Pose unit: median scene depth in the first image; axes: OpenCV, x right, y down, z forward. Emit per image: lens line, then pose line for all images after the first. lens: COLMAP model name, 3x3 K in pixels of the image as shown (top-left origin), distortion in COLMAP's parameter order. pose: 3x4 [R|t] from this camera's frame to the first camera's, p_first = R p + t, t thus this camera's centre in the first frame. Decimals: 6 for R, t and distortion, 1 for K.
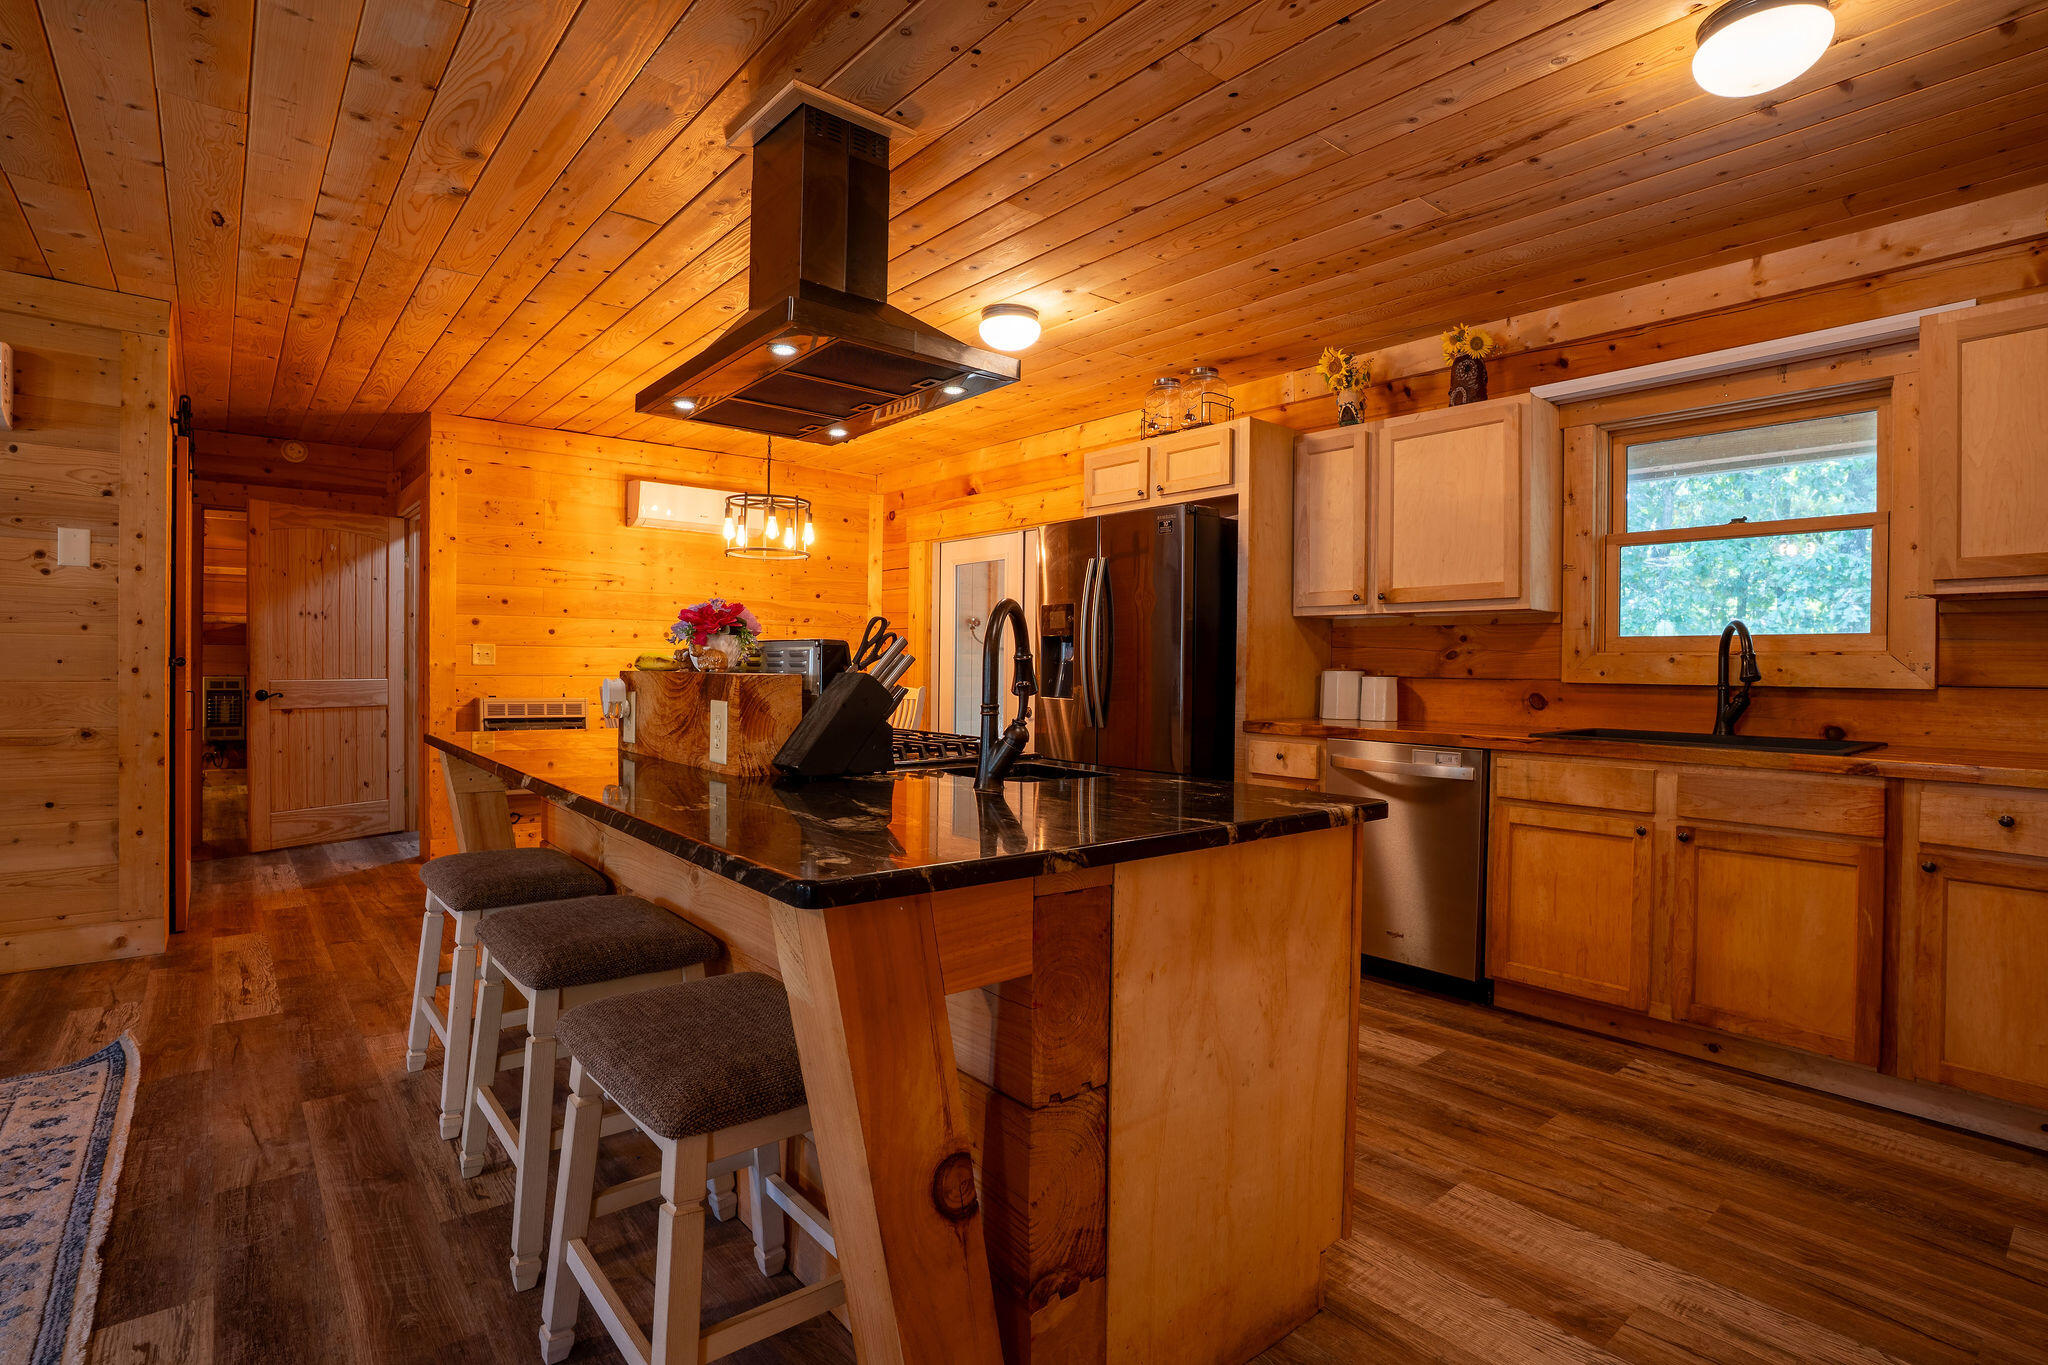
lens RADIAL K [[1009.2, 0, 1026.1], [0, 1009.2, 670.6], [0, 0, 1]] dist [-0.066328, 0.027382]
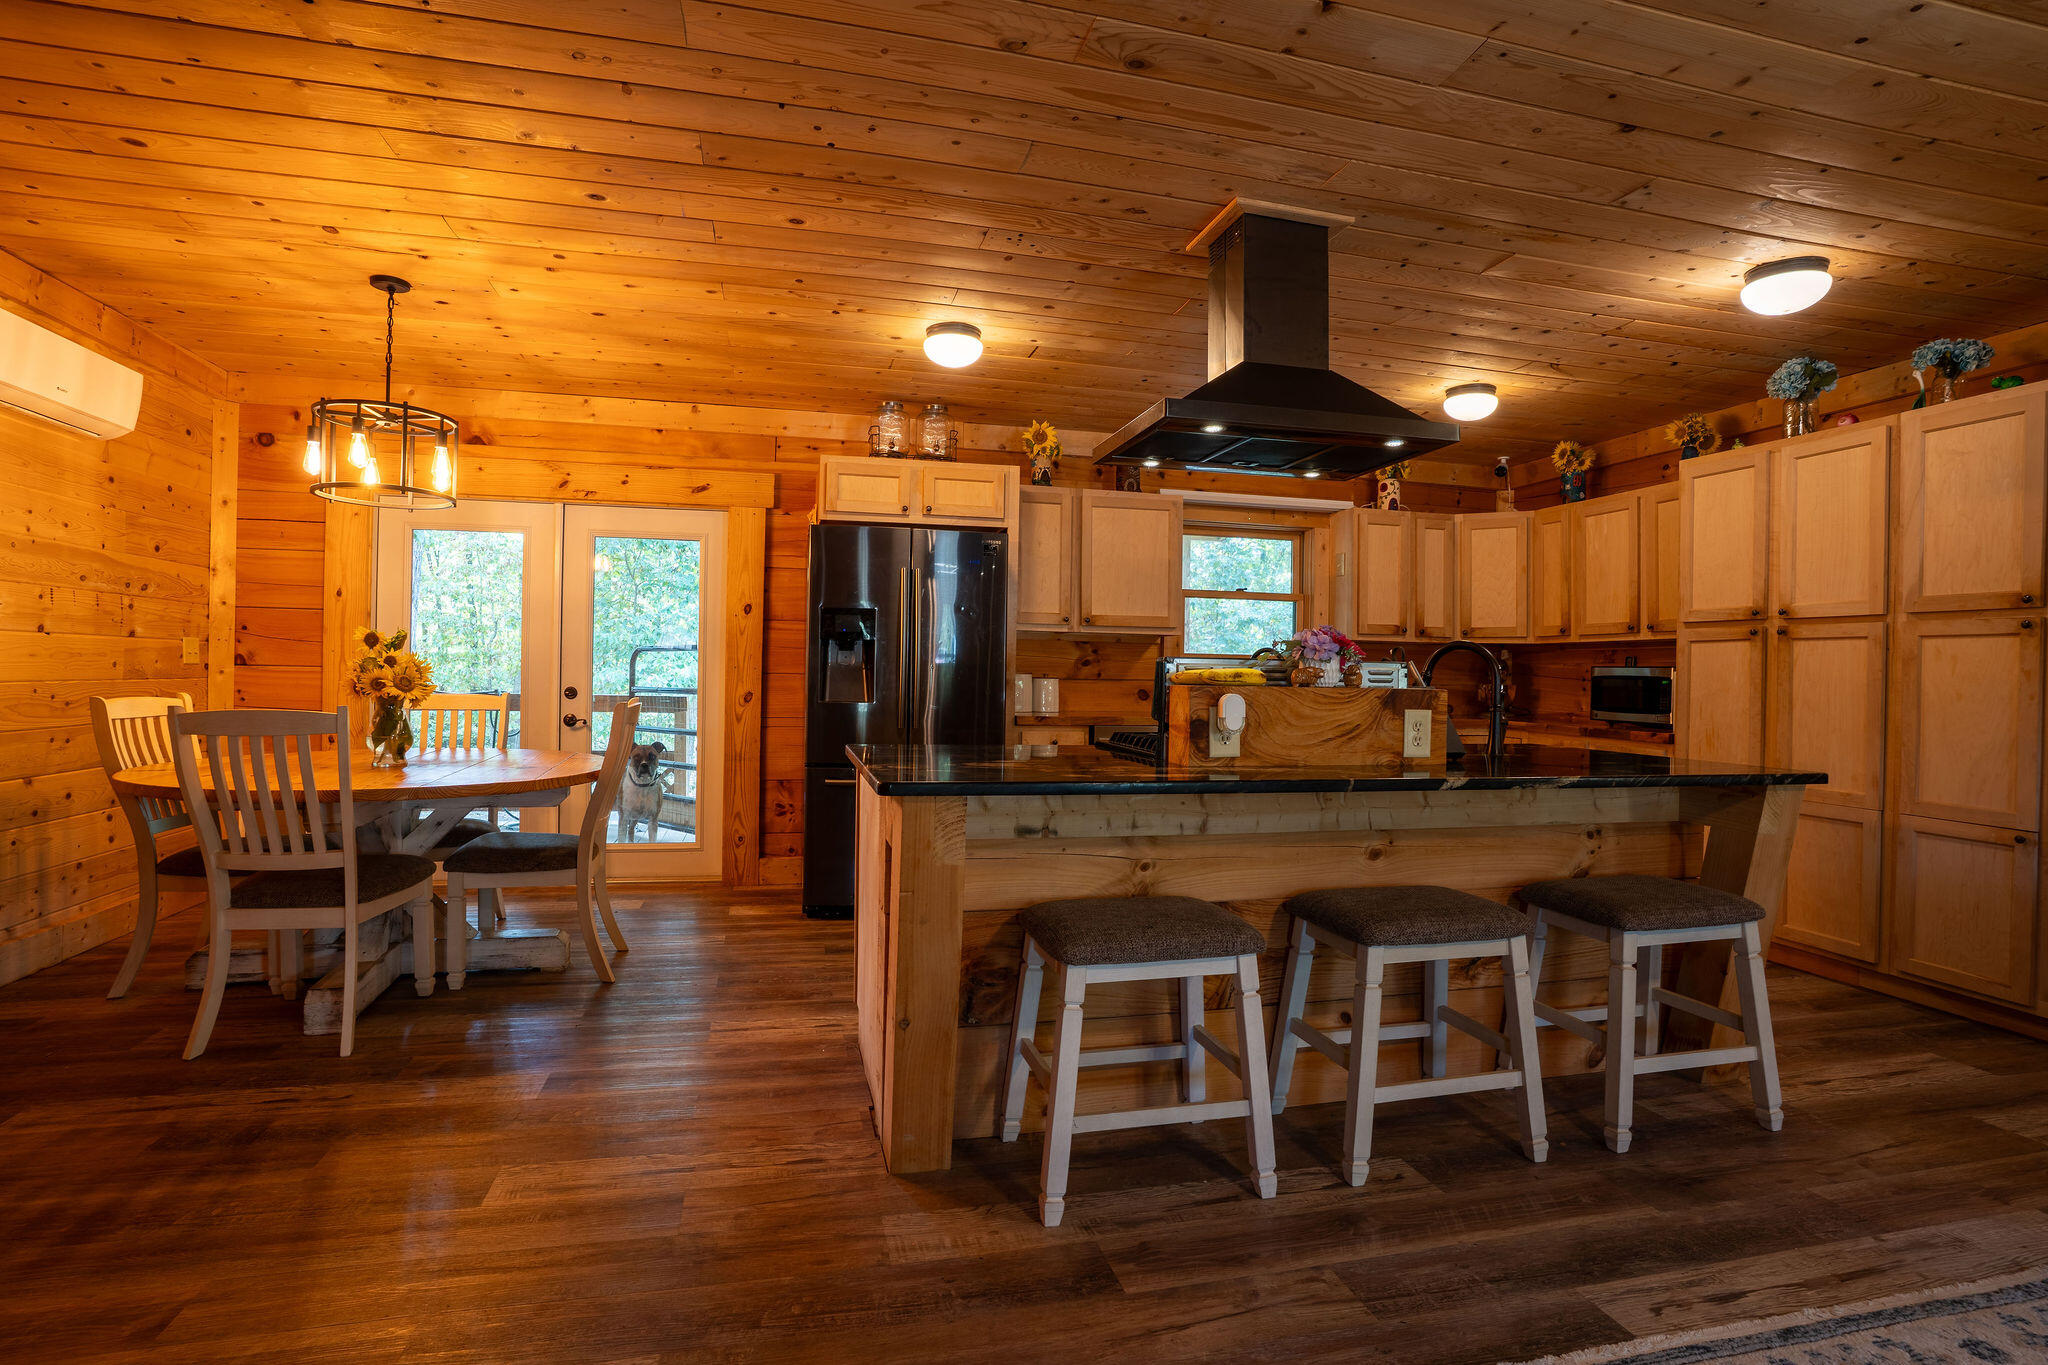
lens RADIAL K [[1009.2, 0, 997.4], [0, 1009.2, 679.2], [0, 0, 1]] dist [-0.066328, 0.027382]
pose [[0.441894, -0.009703, 0.897015, -0.887453], [-0.008146, 0.999857, 0.014828, -0.012516], [-0.897030, -0.013859, 0.441752, 0.476337]]
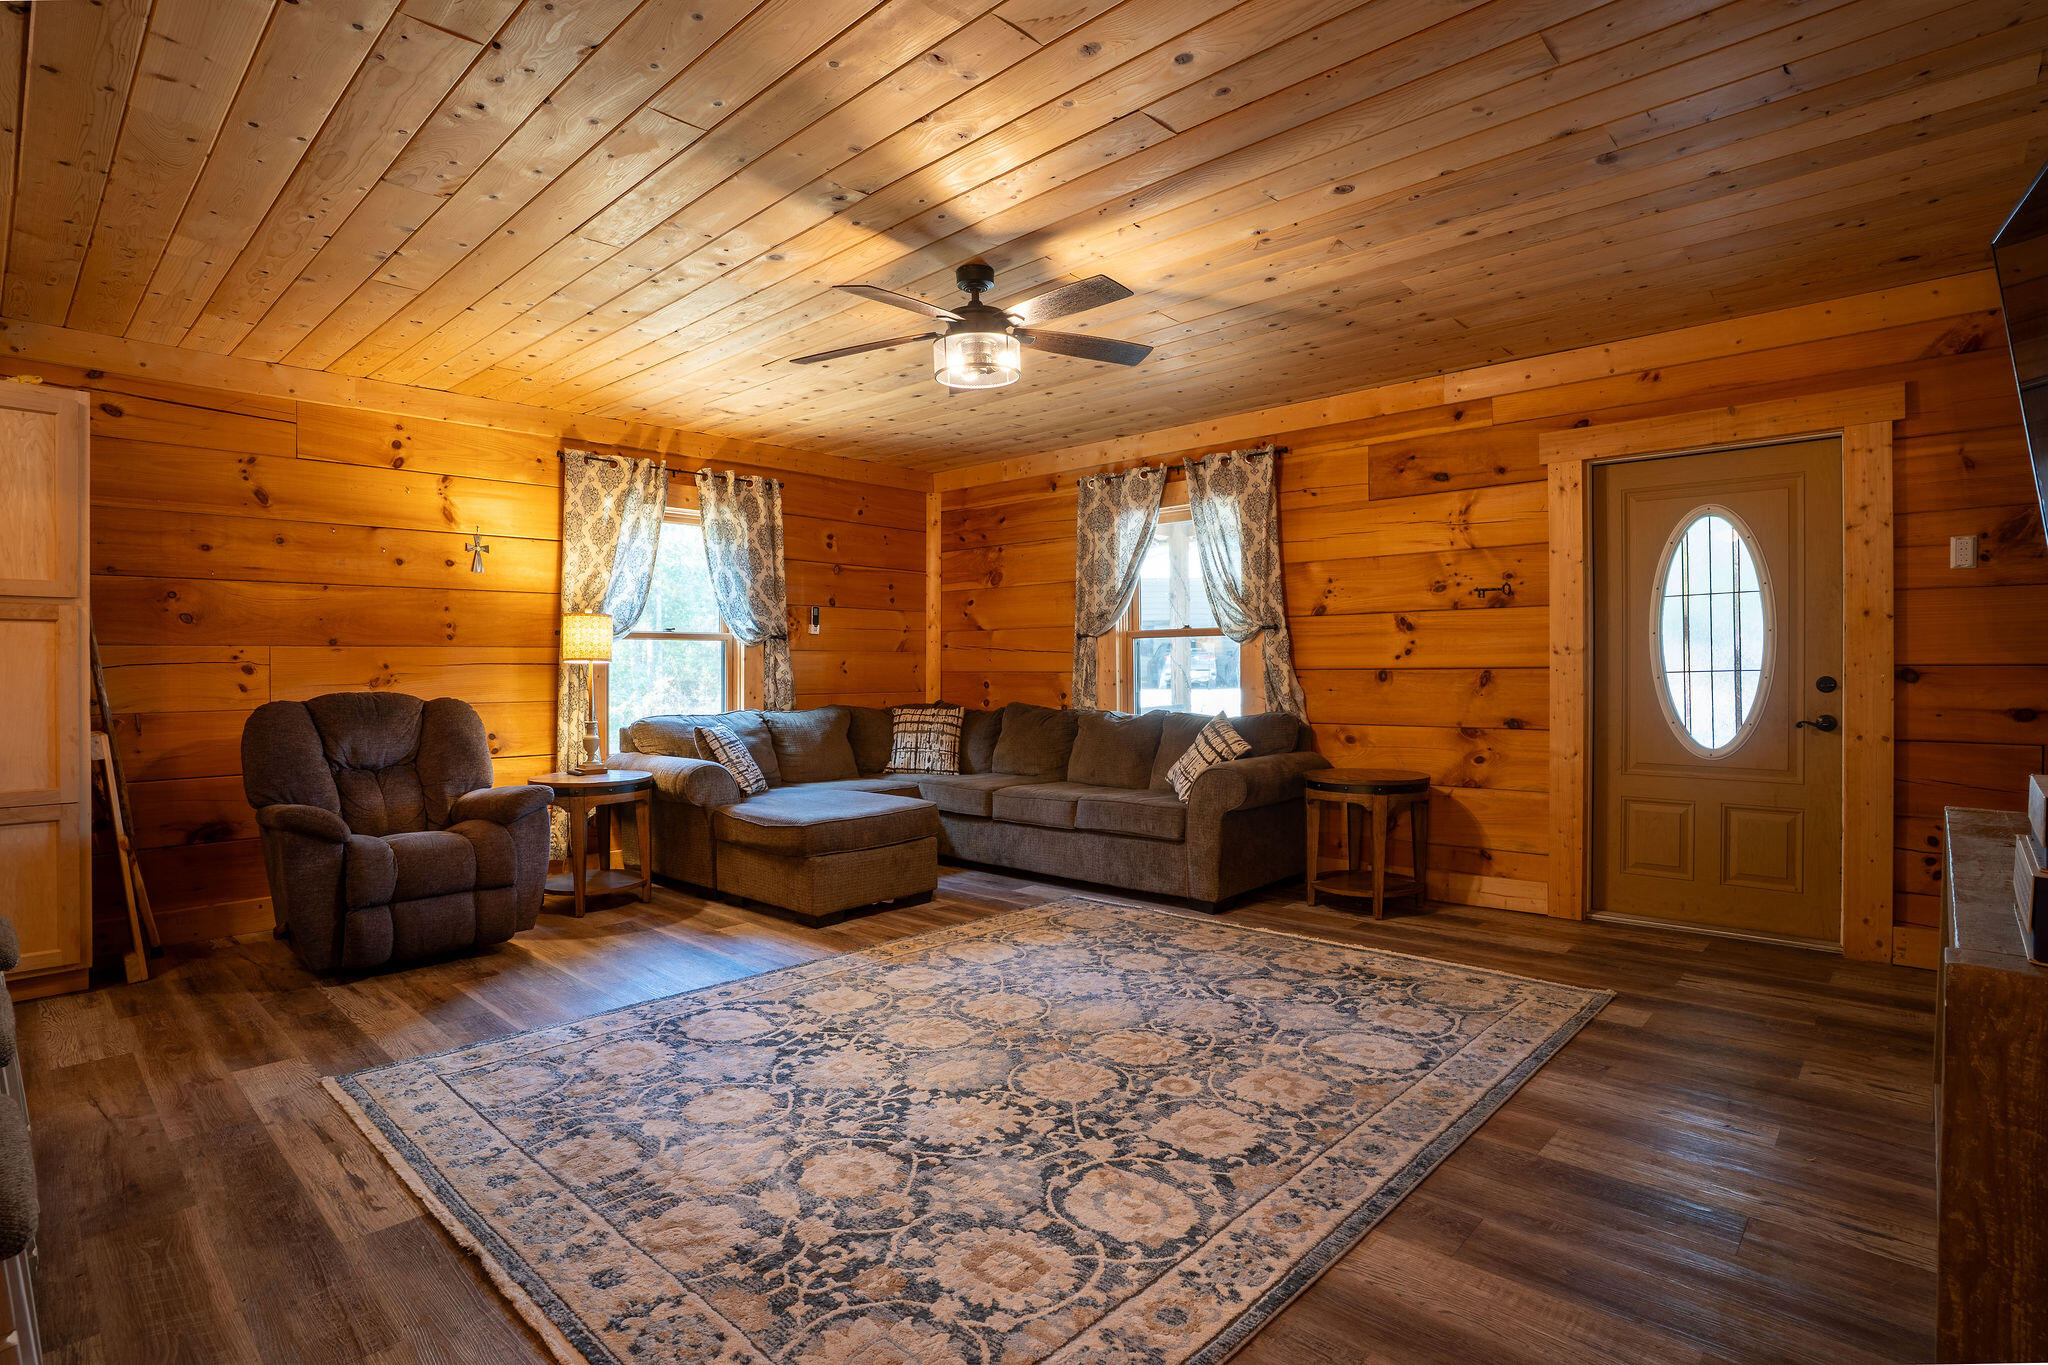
lens RADIAL K [[1009.2, 0, 1020.3], [0, 1009.2, 695.2], [0, 0, 1]] dist [-0.066328, 0.027382]
pose [[-0.991103, 0.001056, -0.133096, -0.630486], [-0.003447, 0.999429, 0.033601, -0.012681], [0.133055, 0.033761, -0.990533, 0.944729]]
